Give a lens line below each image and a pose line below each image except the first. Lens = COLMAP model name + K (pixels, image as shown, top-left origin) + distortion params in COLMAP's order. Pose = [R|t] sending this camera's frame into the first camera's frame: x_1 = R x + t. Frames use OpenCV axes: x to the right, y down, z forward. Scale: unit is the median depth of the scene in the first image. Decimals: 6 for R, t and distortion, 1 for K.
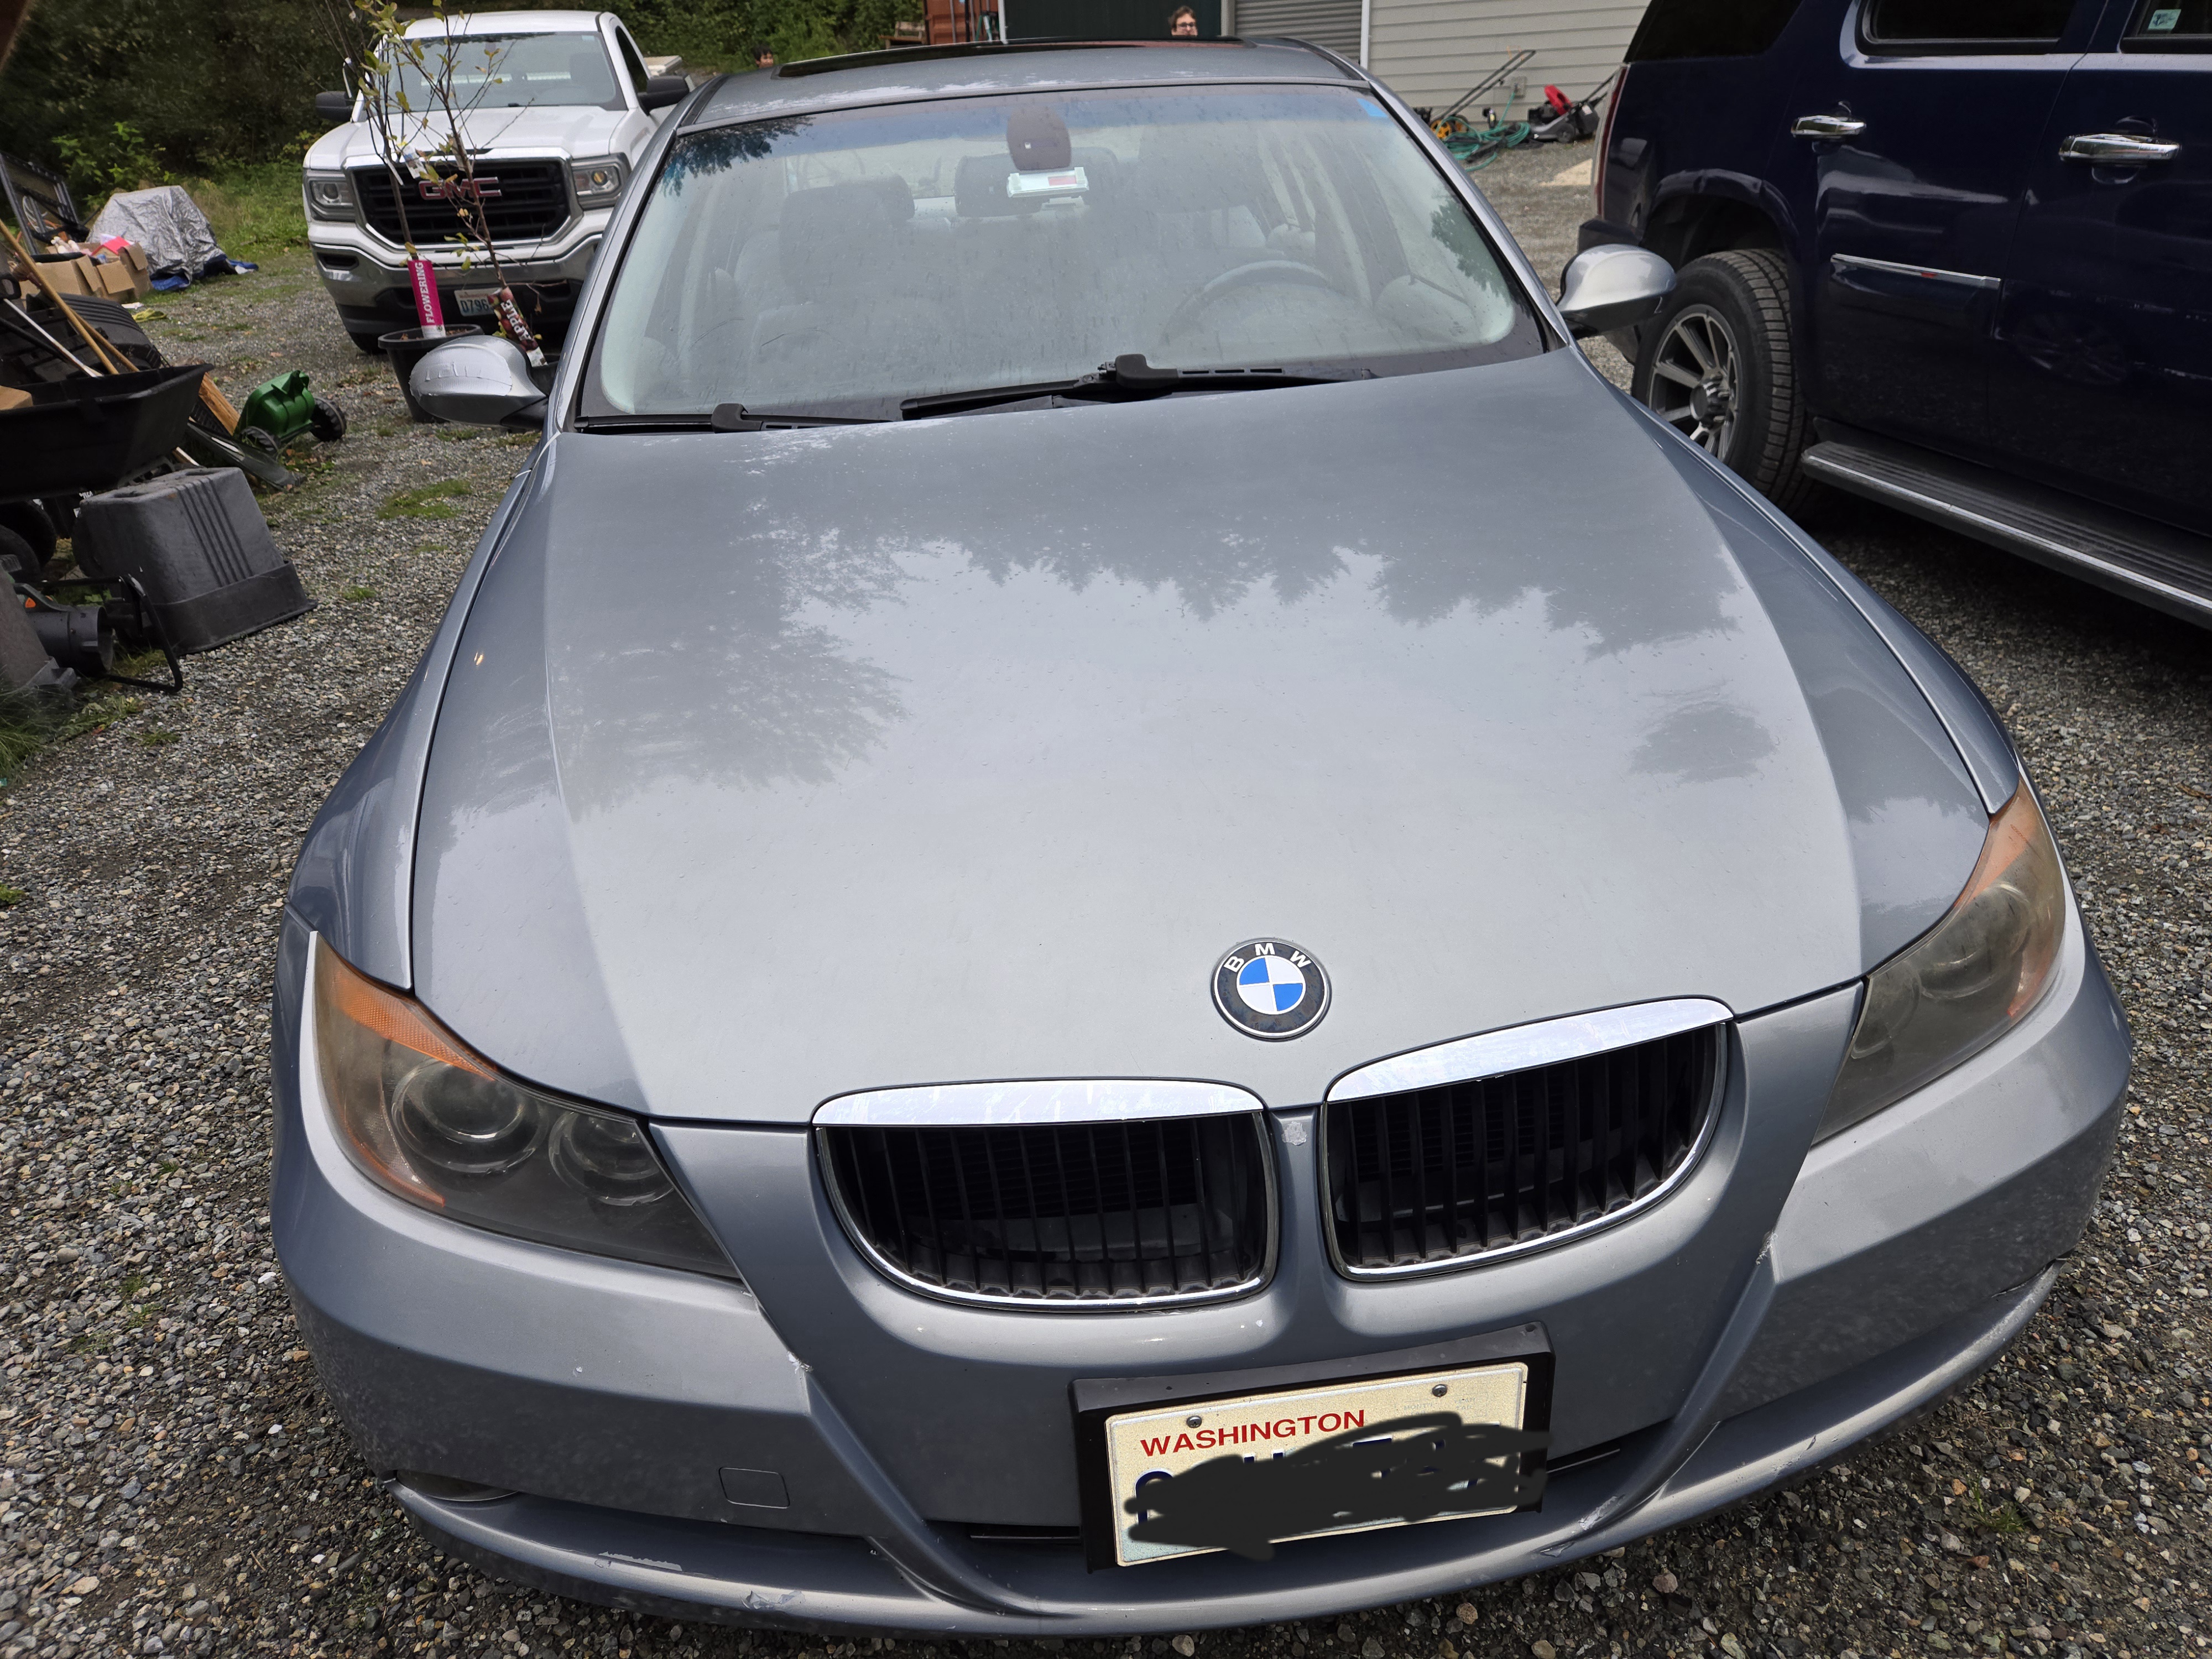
lens RADIAL K [[1485.7, 0, 1107.6], [0, 1485.7, 838.8], [0, 0, 1]] dist [0.053643, -0.044705]
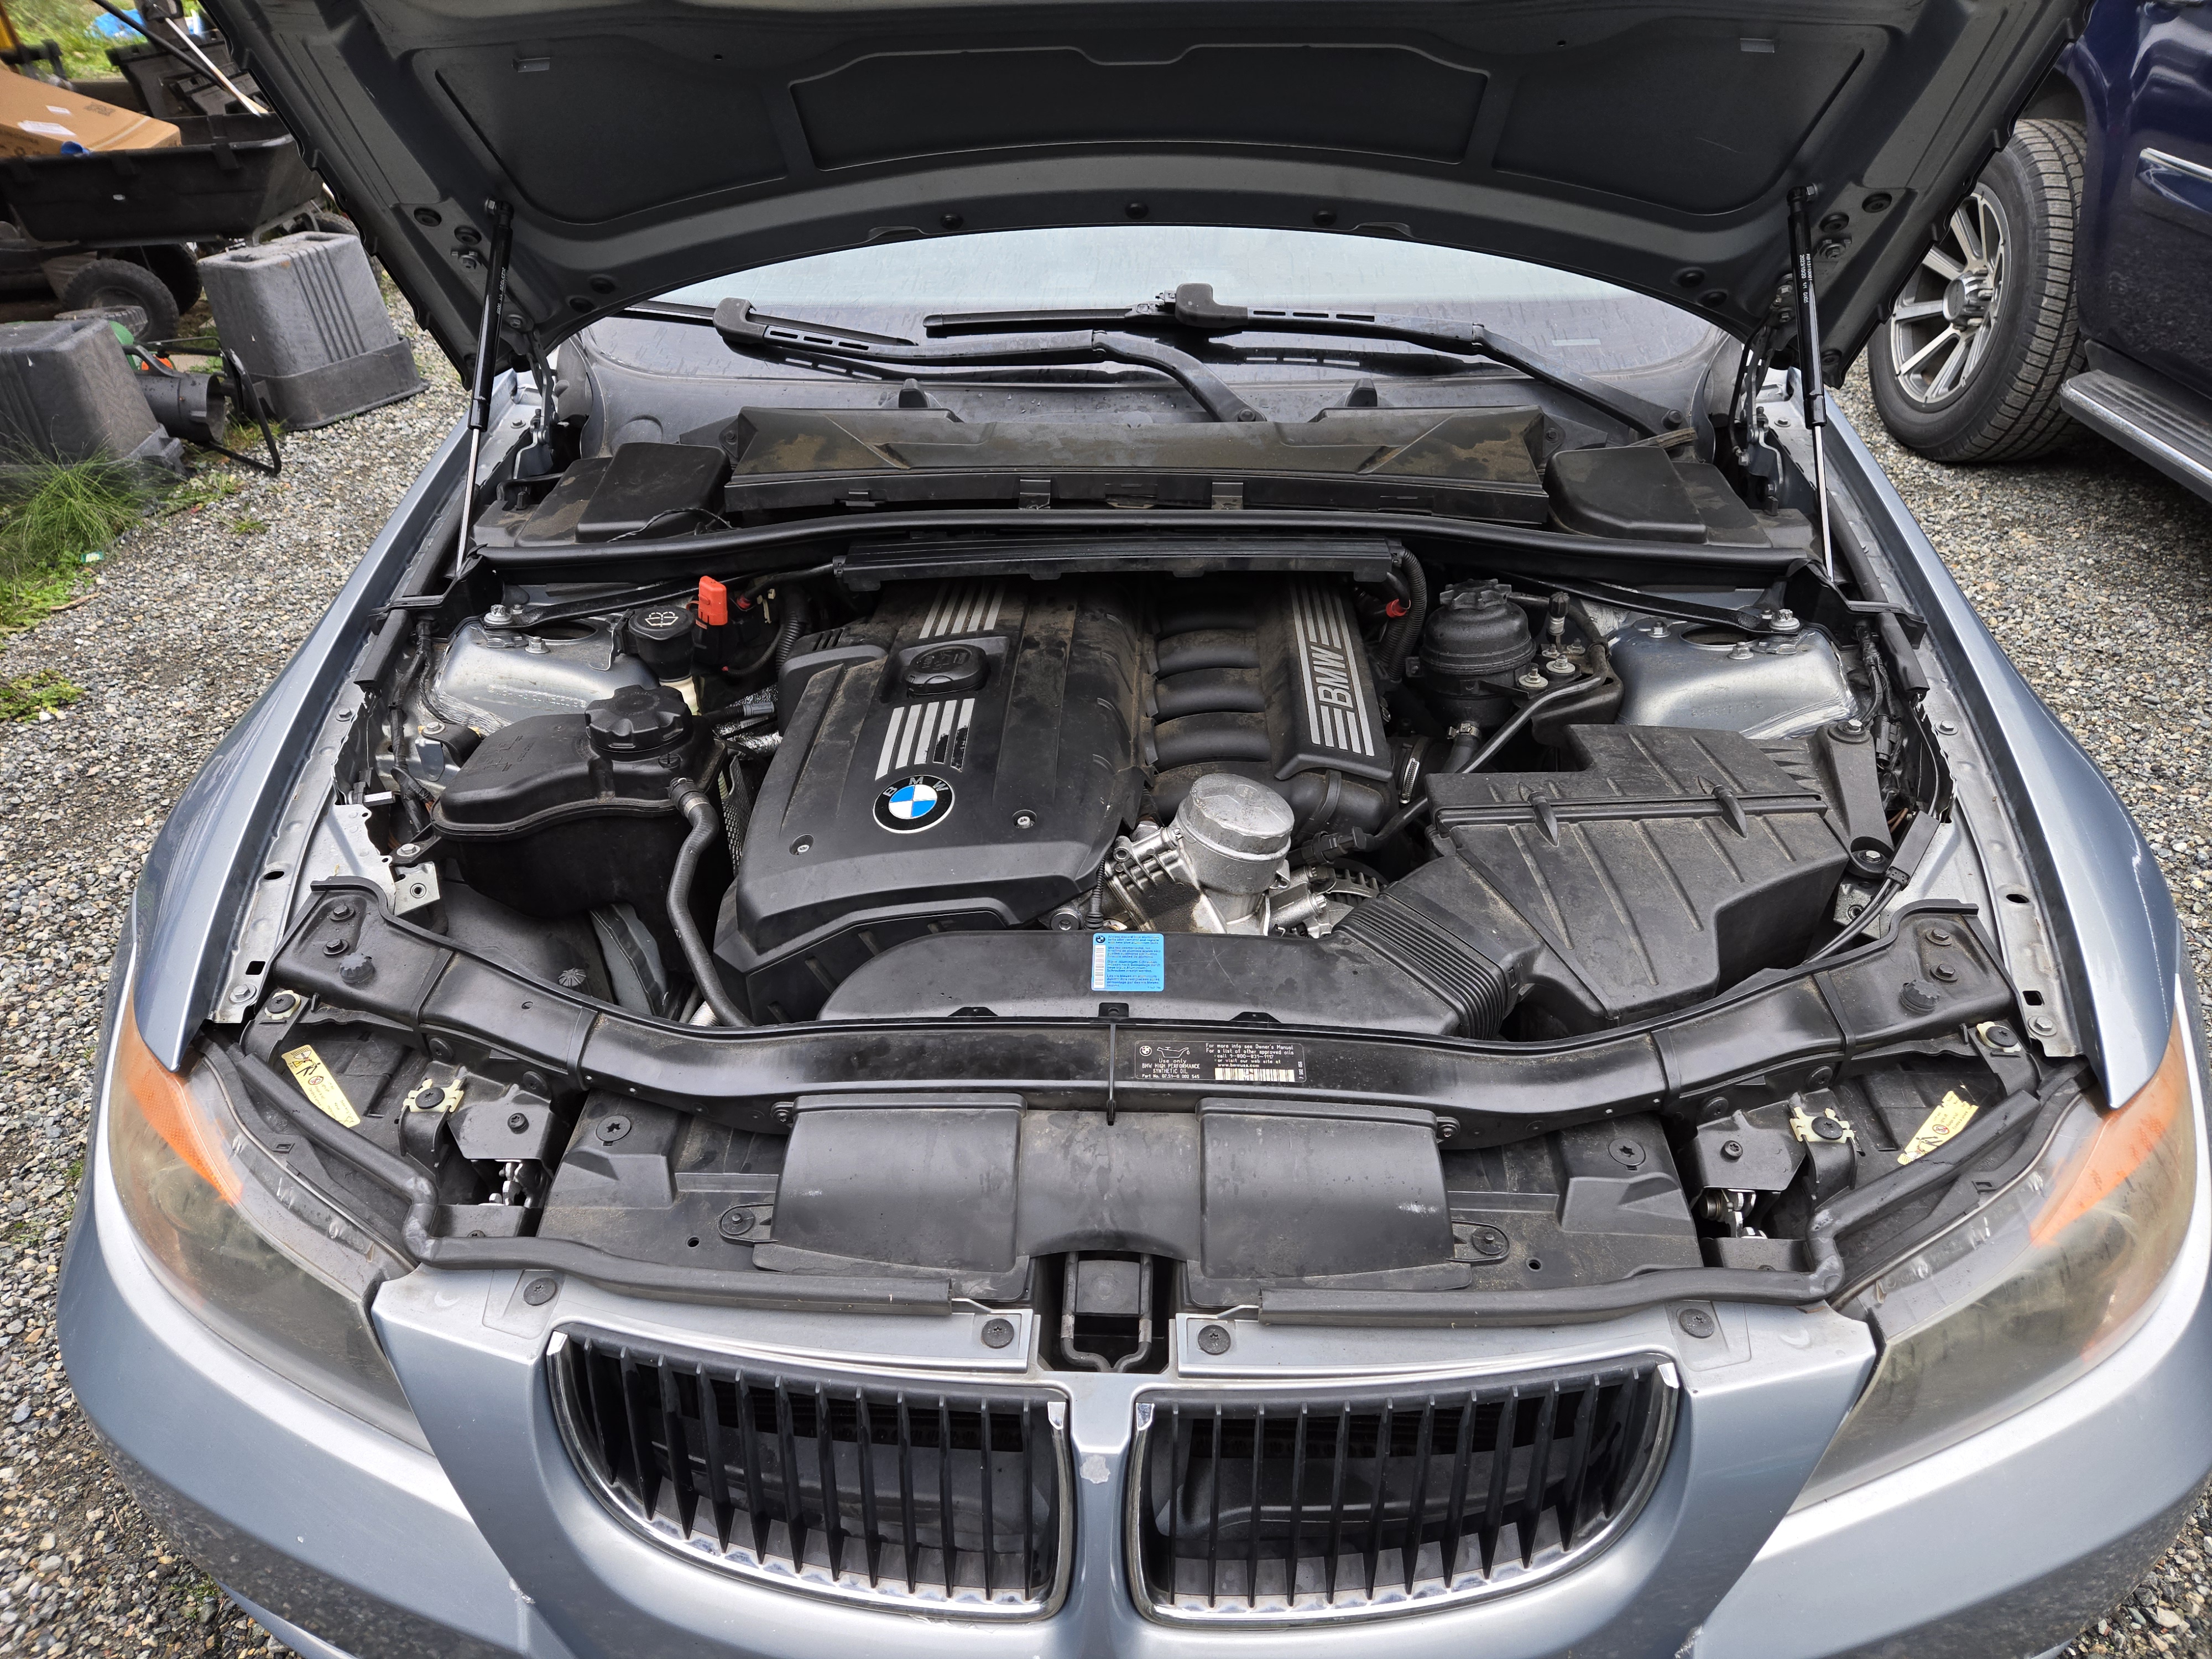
lens RADIAL K [[1485.7, 0, 1102.4], [0, 1485.7, 819.7], [0, 0, 1]] dist [0.053643, -0.044705]
pose [[0.986607, 0.126099, -0.103471, 0.068979], [-0.111201, 0.984039, 0.138930, -0.107172], [0.119338, -0.125564, 0.984882, 0.097265]]
